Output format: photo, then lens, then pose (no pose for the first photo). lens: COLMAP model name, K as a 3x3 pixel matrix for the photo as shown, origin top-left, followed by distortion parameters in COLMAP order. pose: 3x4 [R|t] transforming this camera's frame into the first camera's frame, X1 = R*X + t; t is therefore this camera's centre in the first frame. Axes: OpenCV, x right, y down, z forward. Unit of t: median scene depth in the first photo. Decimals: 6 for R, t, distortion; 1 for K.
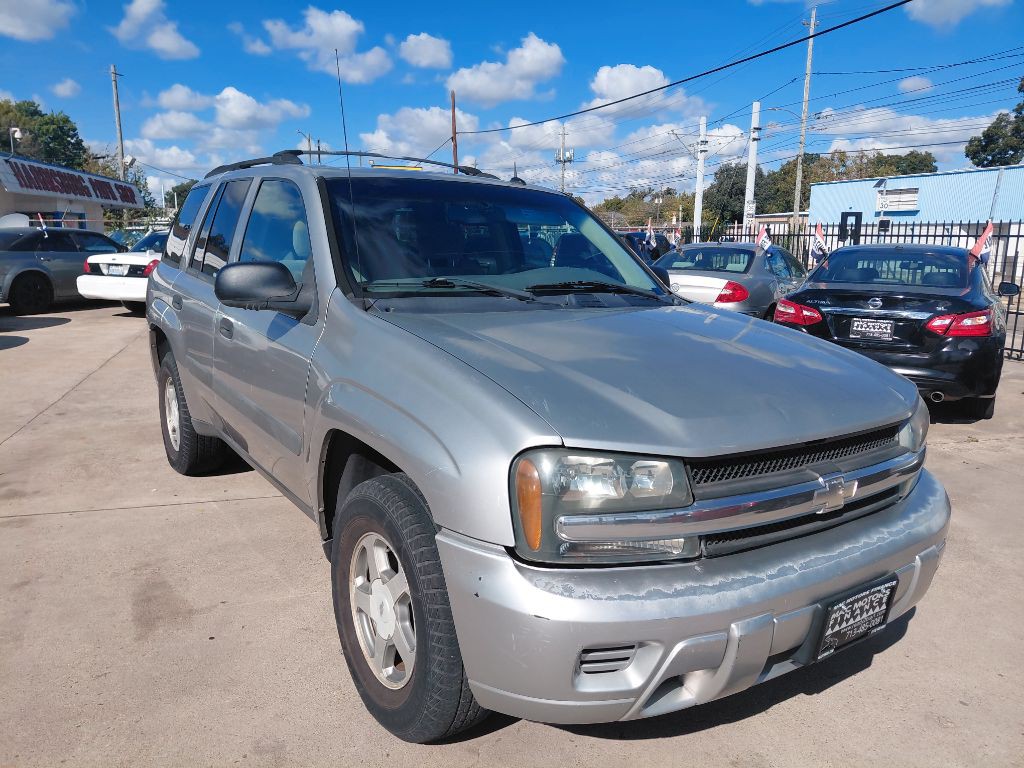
lens RADIAL K [[790.6, 0, 507.8], [0, 790.6, 369.8], [0, 0, 1]] dist [0.030839, -0.061899]
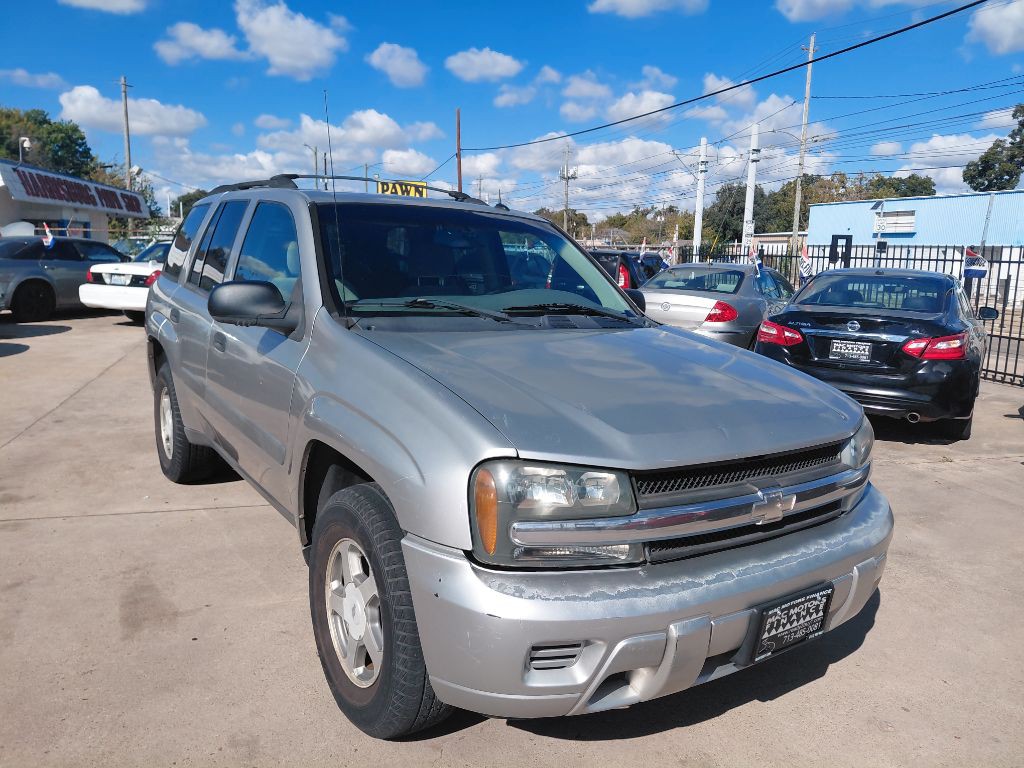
lens RADIAL K [[794.5, 0, 518.0], [0, 794.5, 348.3], [0, 0, 1]] dist [0.033893, -0.071283]
pose [[0.999844, 0.015804, 0.007824, 0.032866], [-0.015445, 0.998910, -0.044040, -0.003910], [-0.008512, 0.043912, 0.998999, -0.058953]]
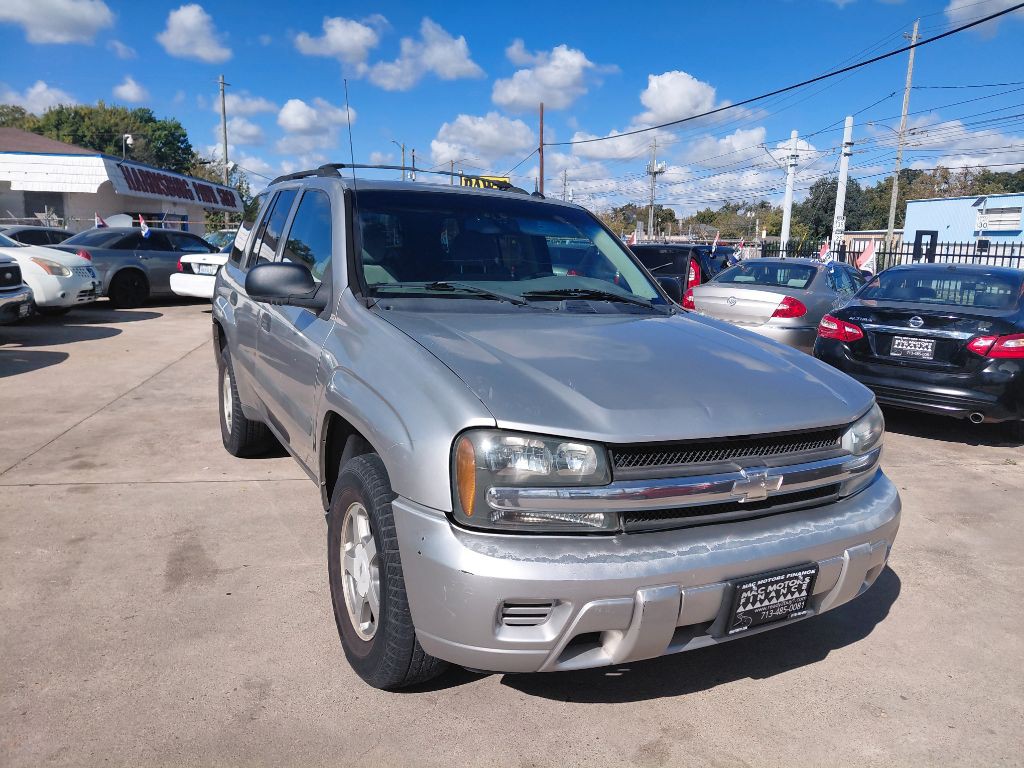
lens RADIAL K [[794.4, 0, 523.7], [0, 794.4, 363.2], [0, 0, 1]] dist [0.058498, -0.121584]
pose [[0.994906, 0.037804, -0.093454, 0.118894], [-0.039787, 0.999019, -0.019447, 0.013283], [0.092627, 0.023066, 0.995434, -0.087307]]
